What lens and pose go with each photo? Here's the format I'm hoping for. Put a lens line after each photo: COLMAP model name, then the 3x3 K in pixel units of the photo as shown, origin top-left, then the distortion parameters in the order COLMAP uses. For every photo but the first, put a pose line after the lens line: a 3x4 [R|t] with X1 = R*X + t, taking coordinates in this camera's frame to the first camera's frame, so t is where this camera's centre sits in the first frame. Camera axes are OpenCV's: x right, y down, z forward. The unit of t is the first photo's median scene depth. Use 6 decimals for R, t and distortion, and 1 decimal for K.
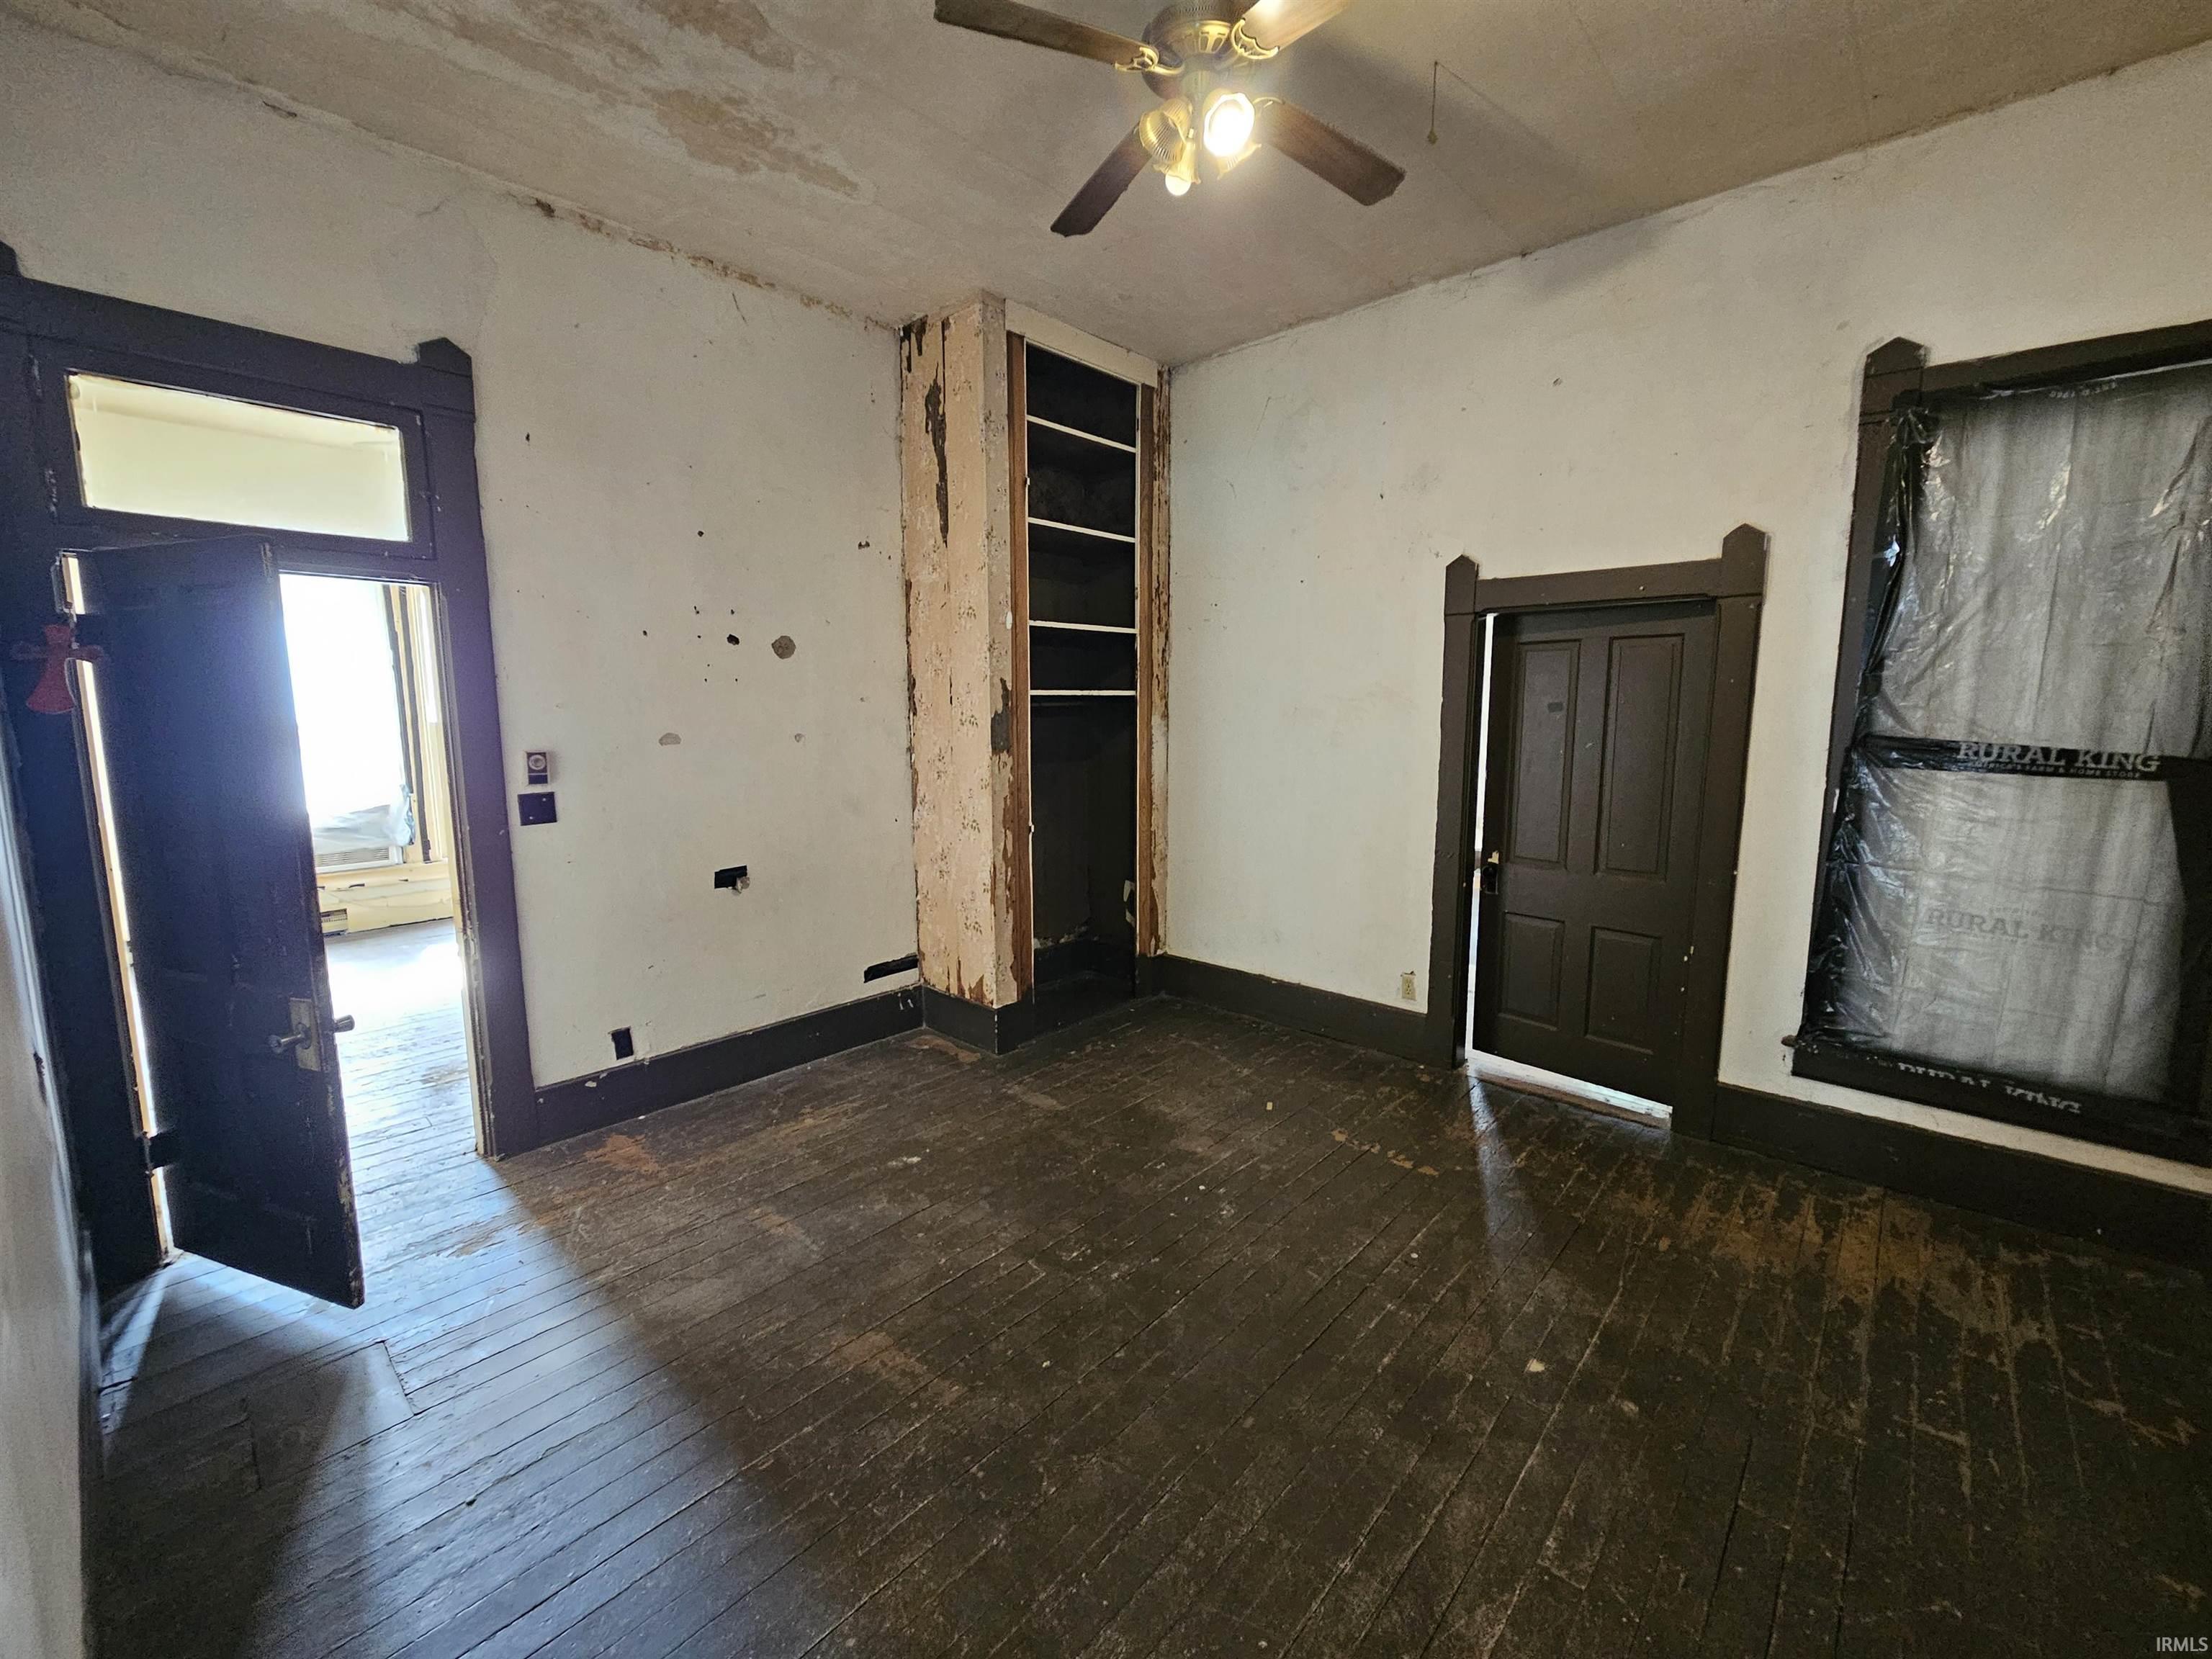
lens RADIAL K [[905.7, 0, 1111.9], [0, 905.7, 814.2], [0, 0, 1]] dist [0.004027, -0.000150]
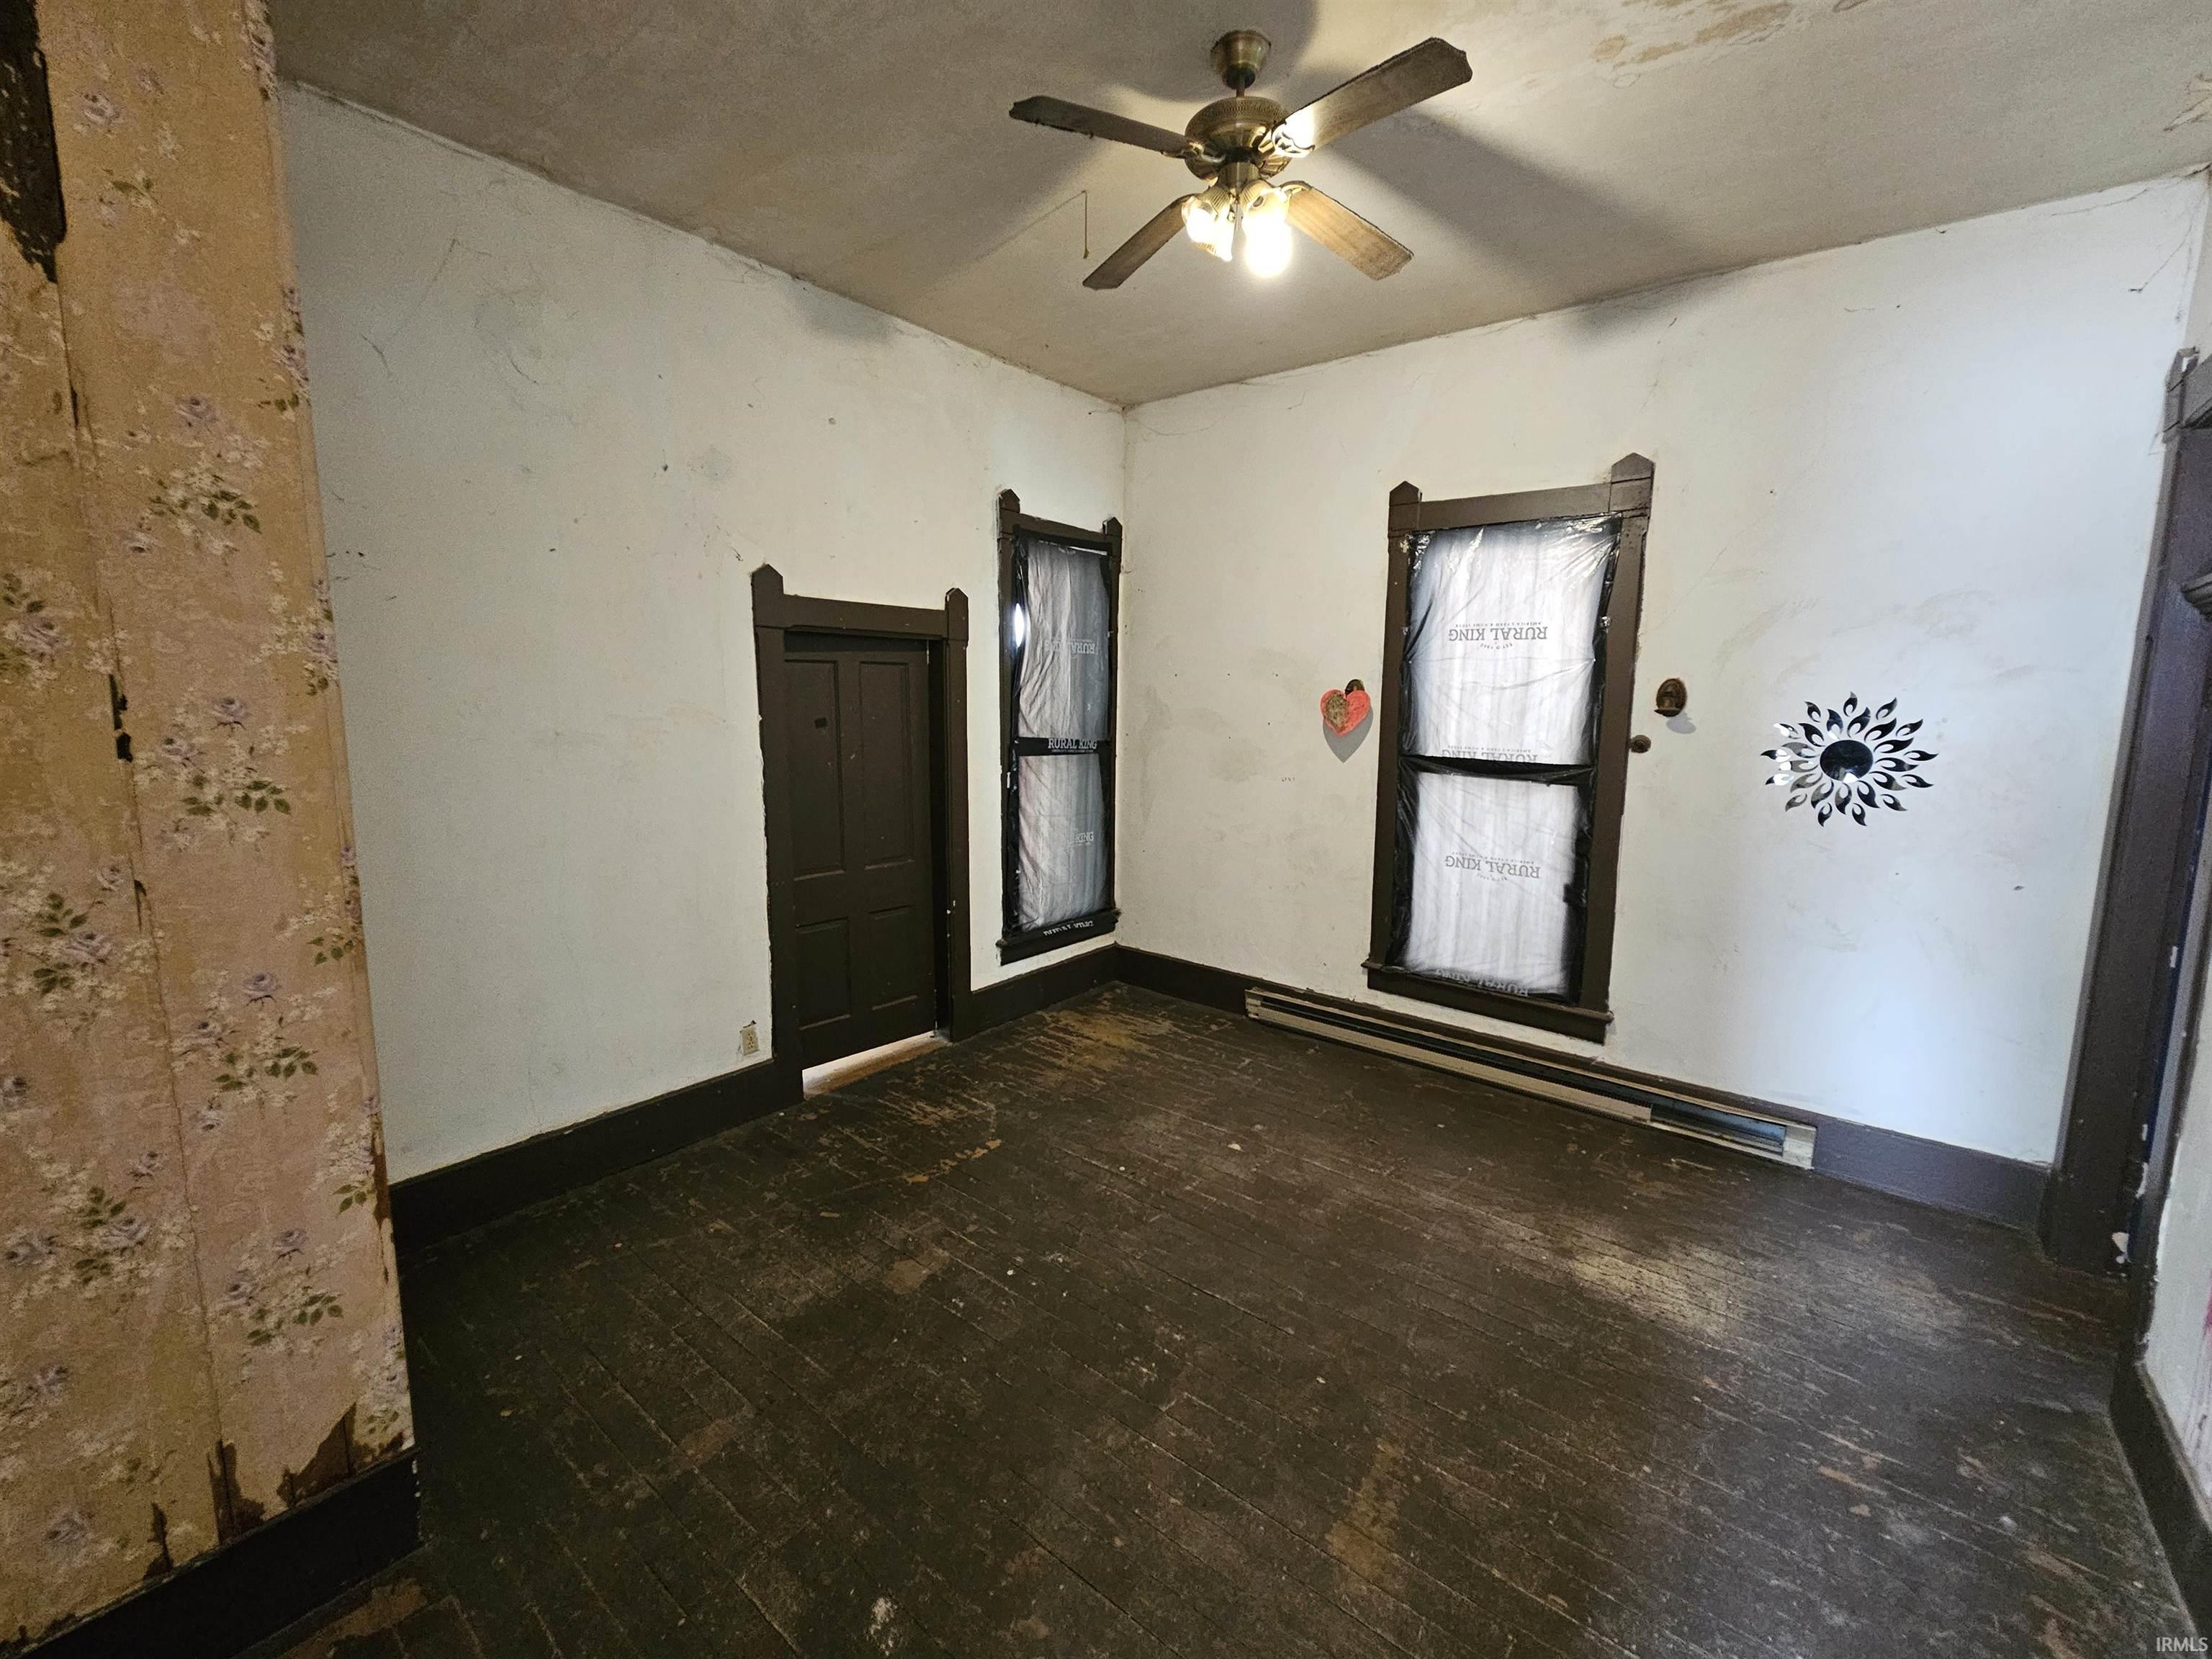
lens RADIAL K [[905.7, 0, 1111.9], [0, 905.7, 814.2], [0, 0, 1]] dist [0.004027, -0.000150]
pose [[-0.050919, -0.125843, 0.990743, -0.734355], [0.119798, 0.984097, 0.131156, -0.137436], [-0.991492, 0.125367, -0.035034, 0.876880]]
